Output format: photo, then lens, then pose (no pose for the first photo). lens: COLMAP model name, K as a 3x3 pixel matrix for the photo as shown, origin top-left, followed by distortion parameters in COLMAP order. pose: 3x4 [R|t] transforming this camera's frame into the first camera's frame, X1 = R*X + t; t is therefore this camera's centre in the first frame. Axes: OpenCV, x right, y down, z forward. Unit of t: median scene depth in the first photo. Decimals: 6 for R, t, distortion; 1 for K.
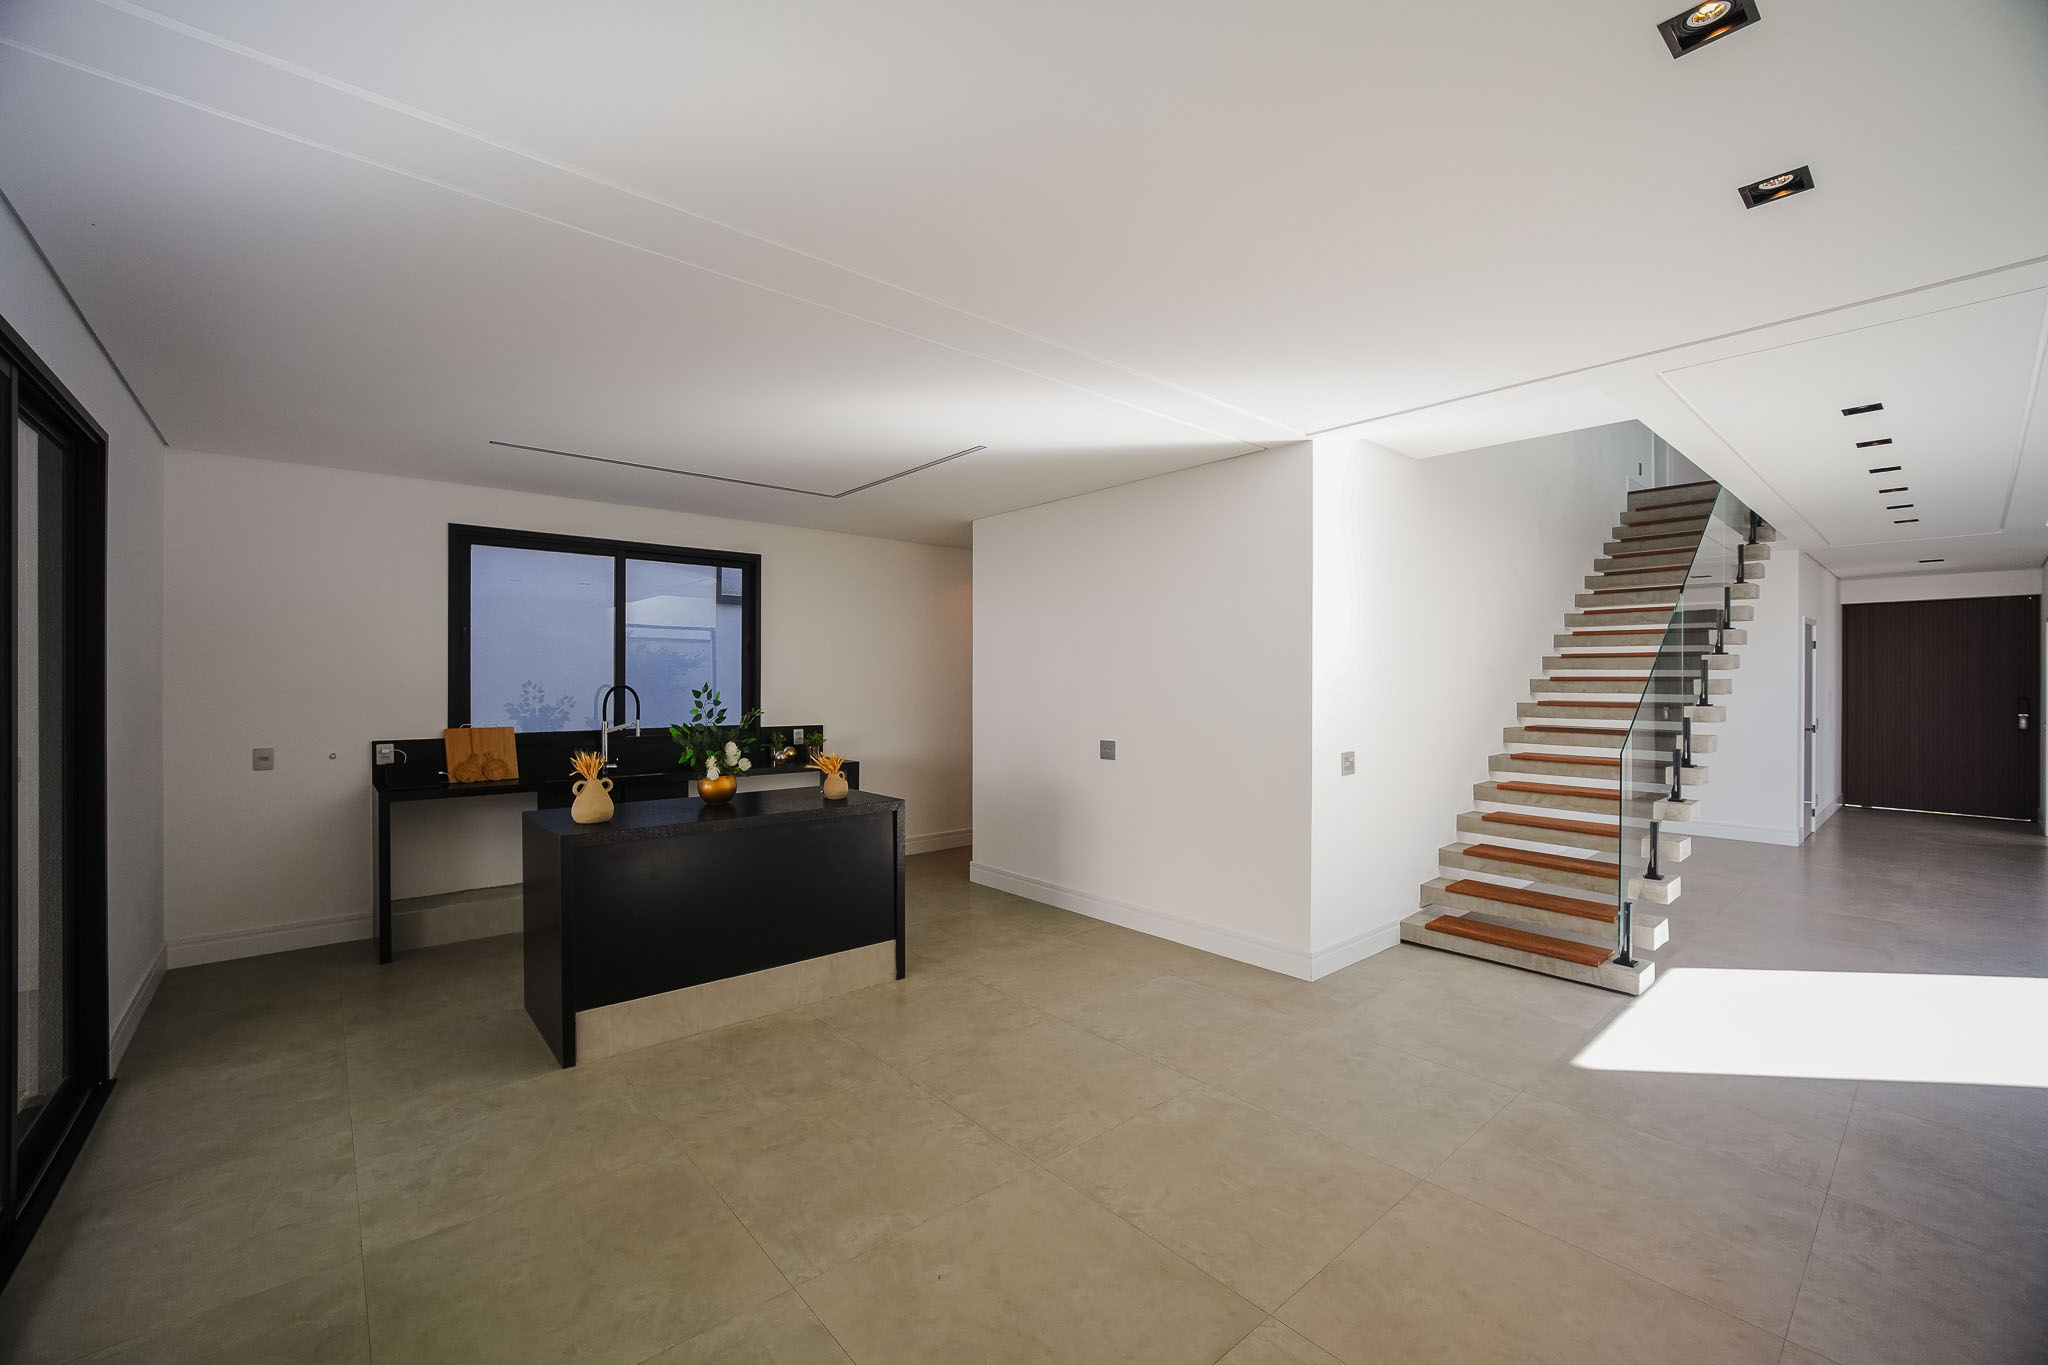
lens RADIAL K [[828.3, 0, 1024.0], [0, 828.3, 682.5], [0, 0, 1]] dist [-0.020144, 0.000182]
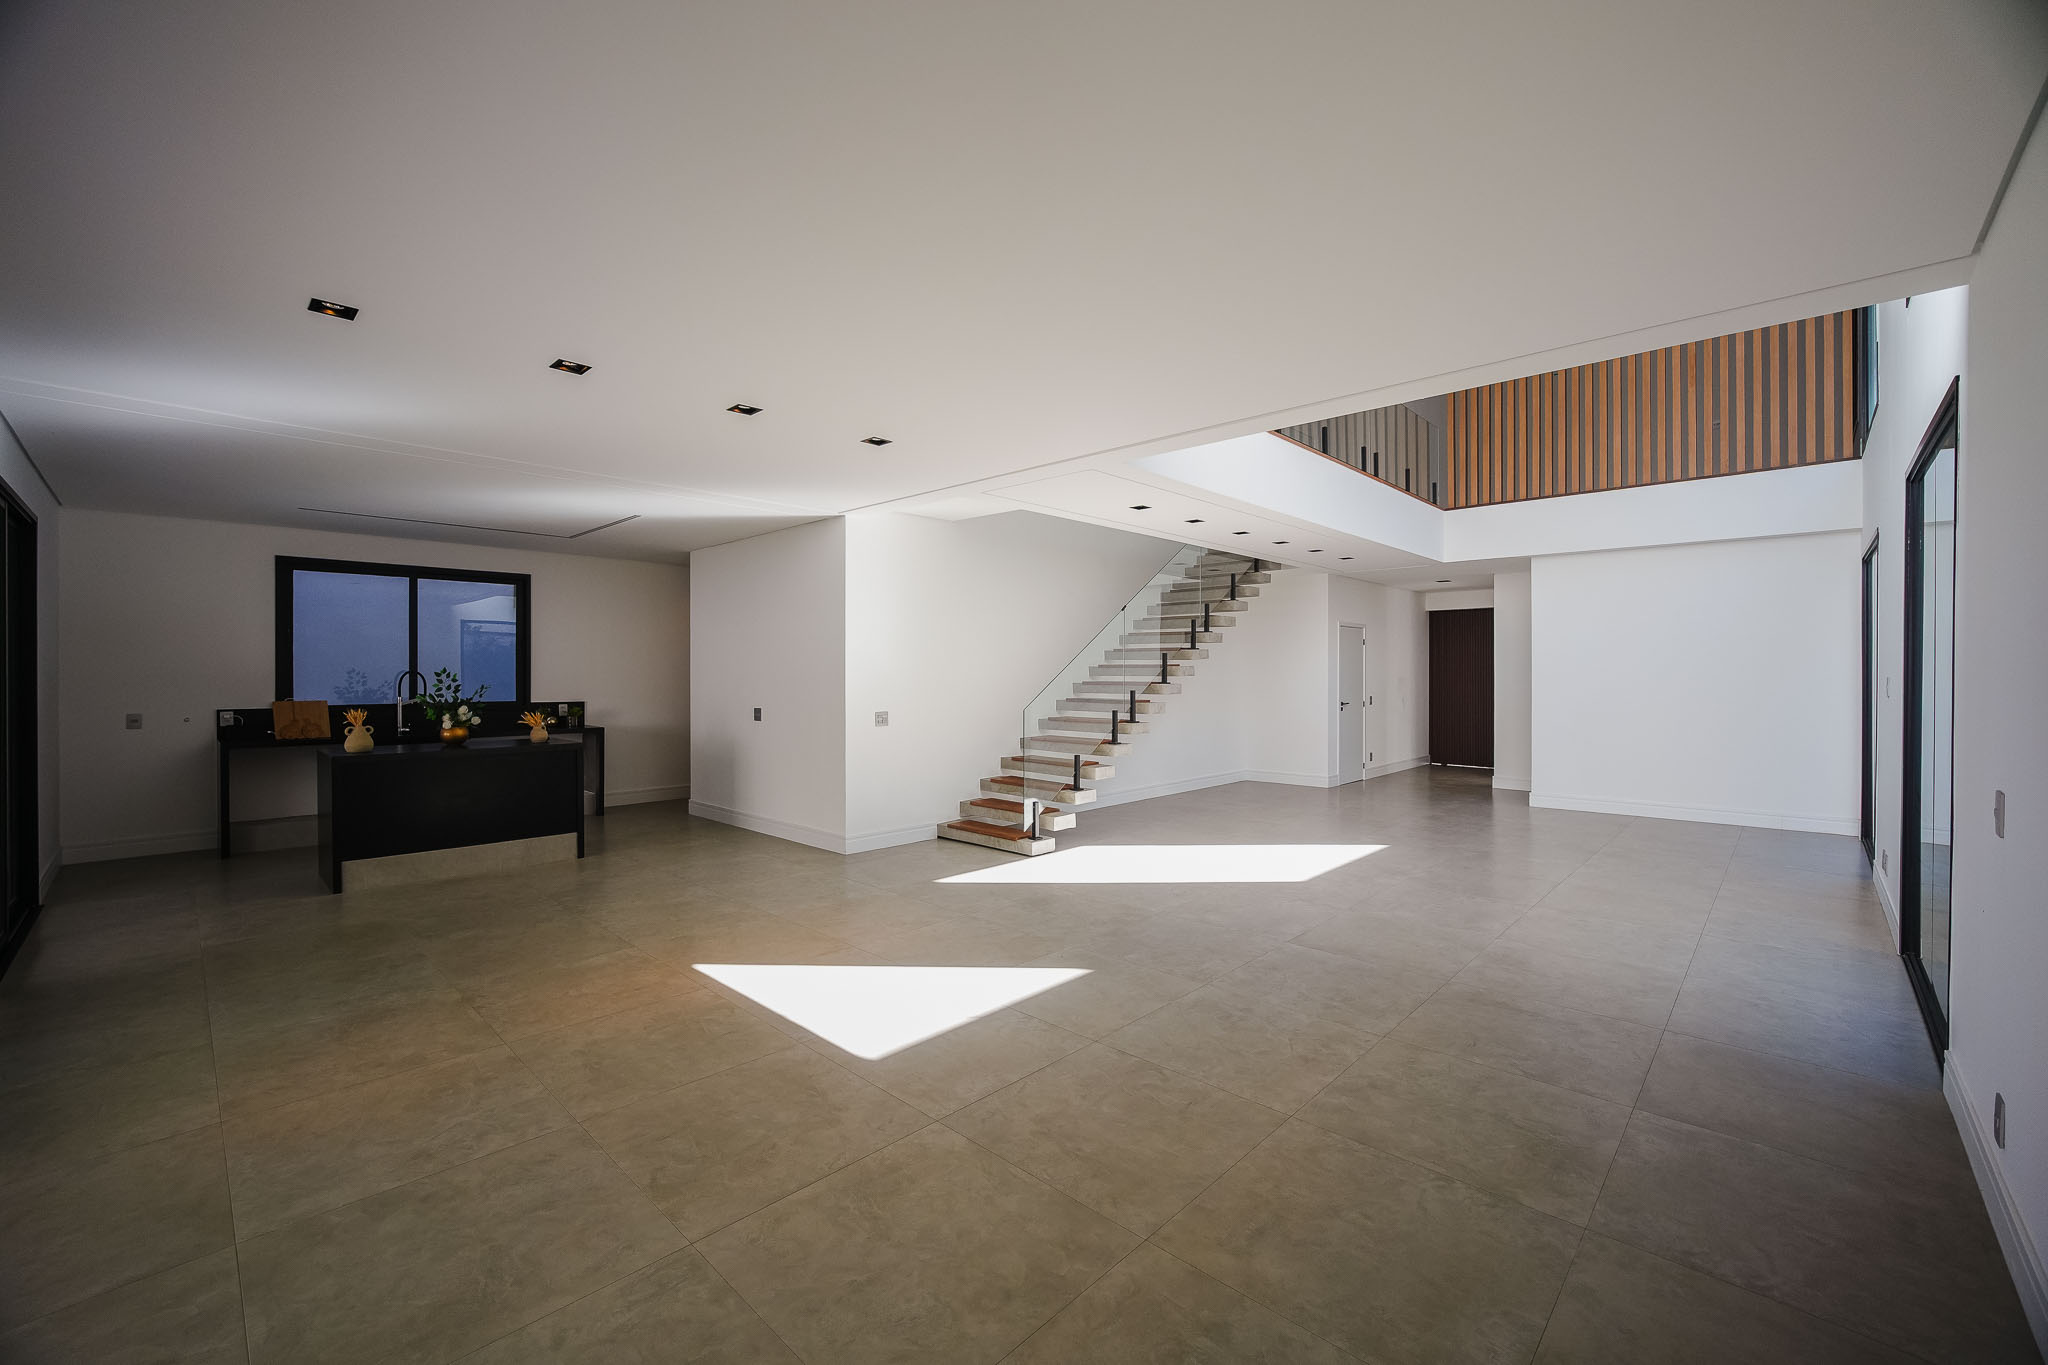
lens RADIAL K [[823.0, 0, 1018.0], [0, 823.0, 675.1], [0, 0, 1]] dist [-0.019483, 0.000467]
pose [[0.995241, -0.001112, 0.097439, 0.455339], [0.001043, 0.999999, 0.000756, 0.012501], [-0.097439, -0.000651, 0.995241, -0.535959]]
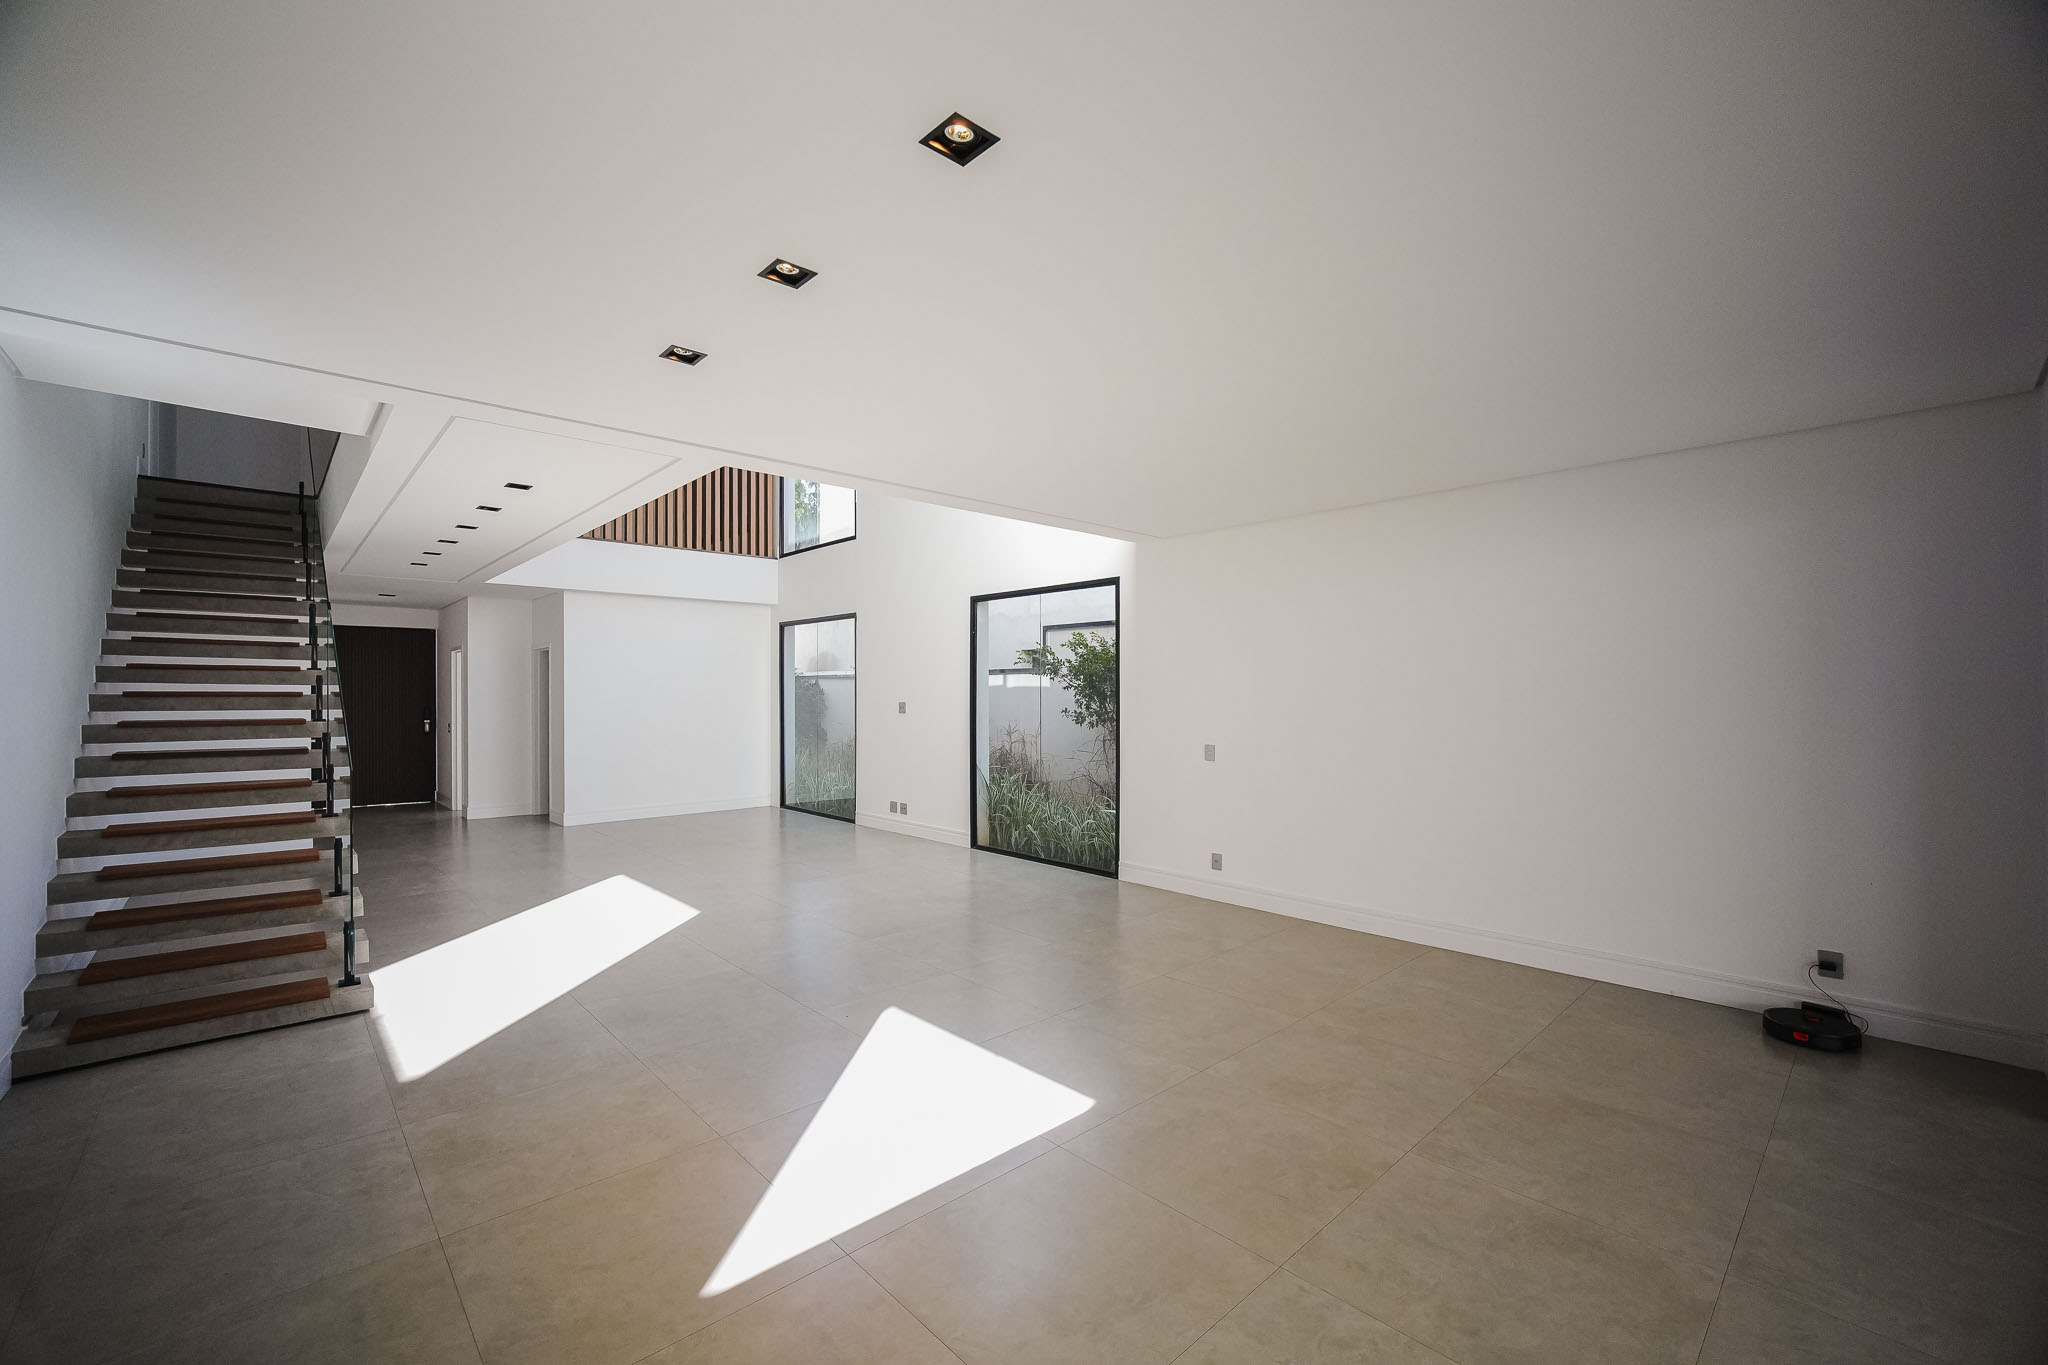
lens RADIAL K [[845.5, 0, 1000.7], [0, 845.5, 686.3], [0, 0, 1]] dist [-0.021258, 0.006035]
pose [[-0.023342, 0.007648, 0.999698, -0.245997], [0.003680, 0.999965, -0.007564, -0.003594], [-0.999721, 0.003502, -0.023369, 0.199925]]
